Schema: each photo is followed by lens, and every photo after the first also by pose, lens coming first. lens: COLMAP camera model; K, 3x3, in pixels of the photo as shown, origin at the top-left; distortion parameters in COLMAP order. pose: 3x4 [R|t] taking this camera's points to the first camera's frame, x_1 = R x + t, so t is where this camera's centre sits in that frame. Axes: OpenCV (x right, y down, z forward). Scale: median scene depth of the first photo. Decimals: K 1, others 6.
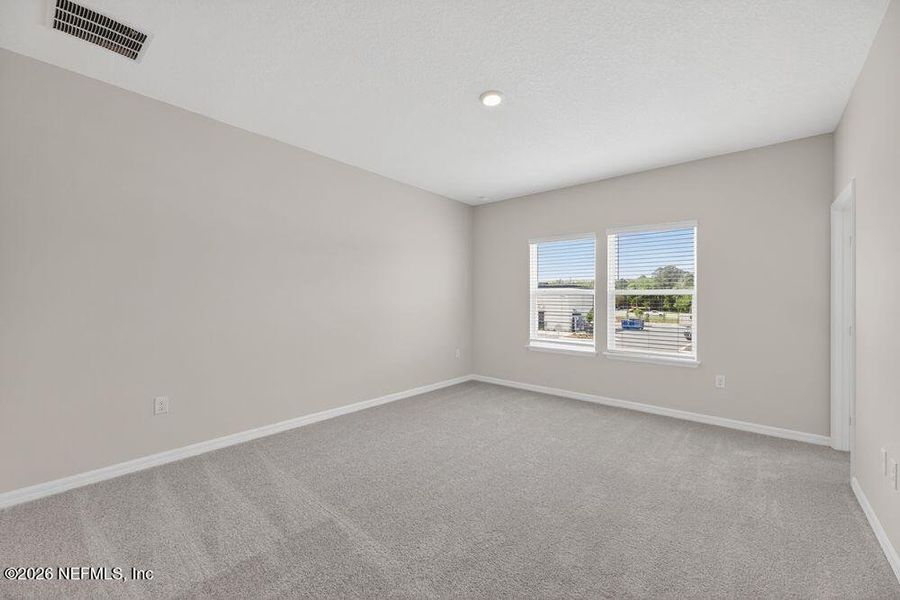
lens RADIAL K [[337.7, 0, 450.0], [0, 337.7, 300.0], [0, 0, 1]] dist [-0.000748, -0.000025]
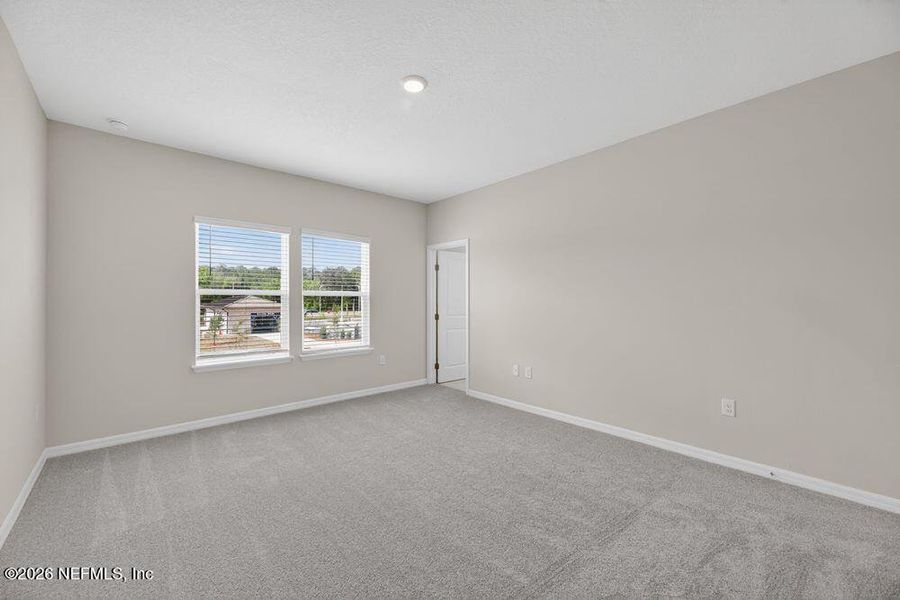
lens RADIAL K [[360.7, 0, 450.0], [0, 360.7, 300.0], [0, 0, 1]] dist [0.001719, -0.000103]
pose [[0.165369, -0.002083, 0.986230, -0.488721], [0.005855, 0.999982, 0.001131, -0.000799], [-0.986214, 0.005587, 0.165378, 0.408782]]
